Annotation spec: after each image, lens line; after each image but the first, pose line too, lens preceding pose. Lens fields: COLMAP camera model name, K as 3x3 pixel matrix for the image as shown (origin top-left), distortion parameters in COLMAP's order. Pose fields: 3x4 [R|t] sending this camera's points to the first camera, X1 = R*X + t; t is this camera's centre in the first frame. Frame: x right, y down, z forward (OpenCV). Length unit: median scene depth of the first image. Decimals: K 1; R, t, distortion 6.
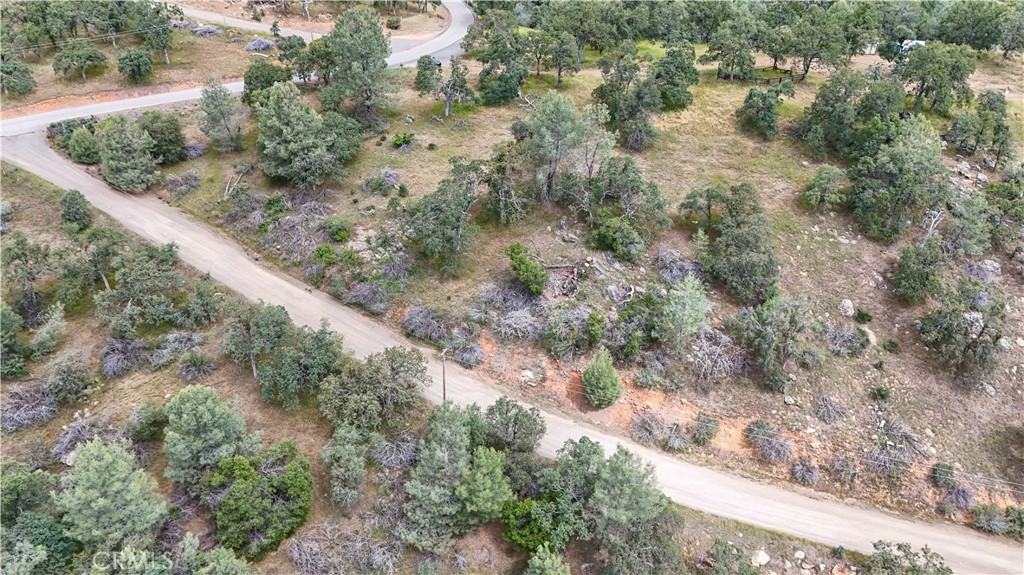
lens RADIAL K [[745.9, 0, 514.0], [0, 745.9, 286.1], [0, 0, 1]] dist [0.081669, -0.072971]
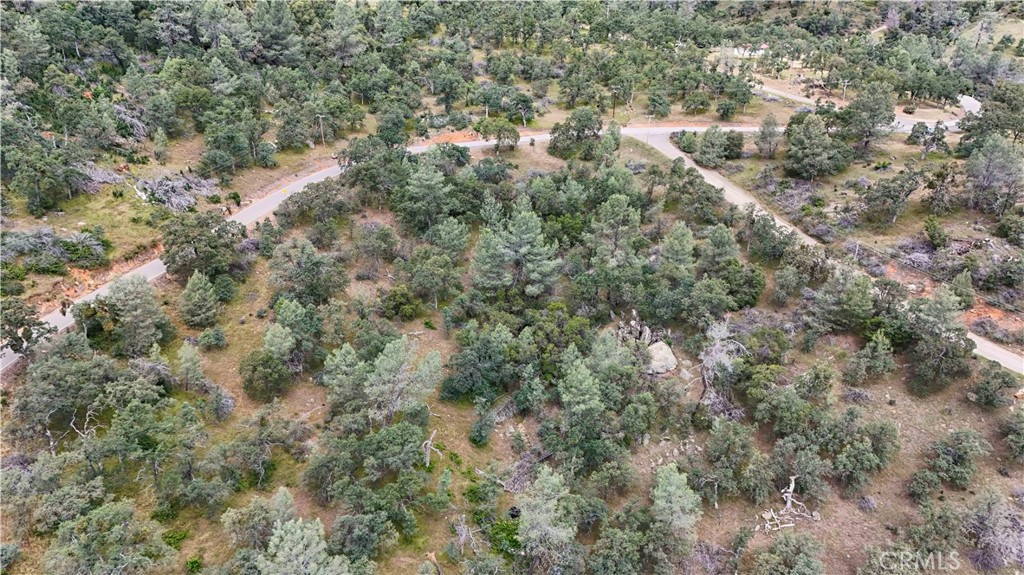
lens RADIAL K [[745.9, 0, 512.9], [0, 745.9, 286.6], [0, 0, 1]] dist [0.081669, -0.072971]
pose [[0.777084, 0.248595, -0.578222, 0.243538], [-0.338528, 0.939573, -0.051003, 0.407849], [0.530603, 0.235377, 0.814284, -0.643289]]
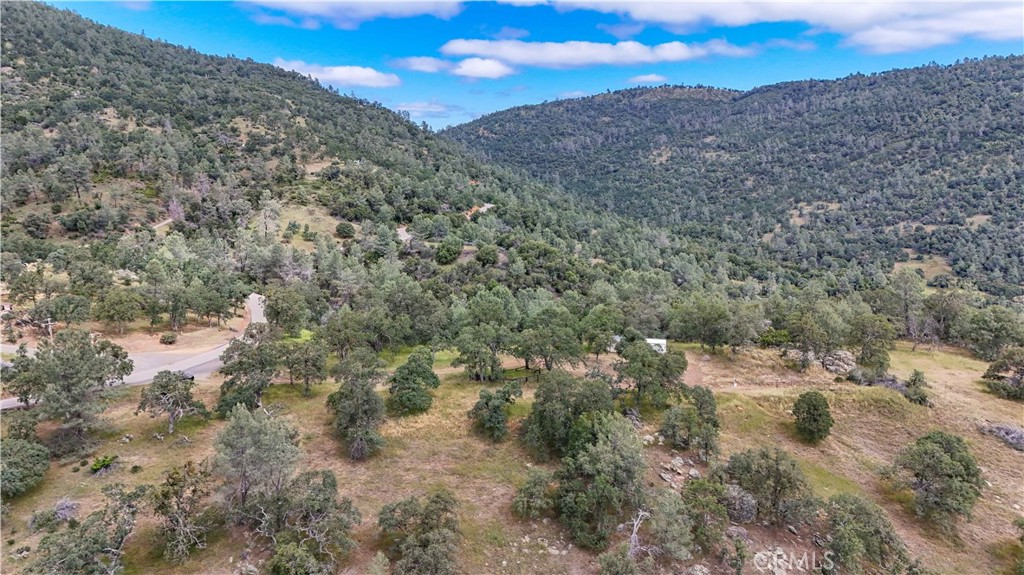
lens RADIAL K [[745.9, 0, 512.6], [0, 745.9, 281.2], [0, 0, 1]] dist [0.081669, -0.072971]
pose [[0.992143, -0.026281, 0.122319, 0.265540], [0.071349, 0.921974, -0.380623, -0.016940], [-0.102772, 0.386360, 0.916605, 0.034188]]
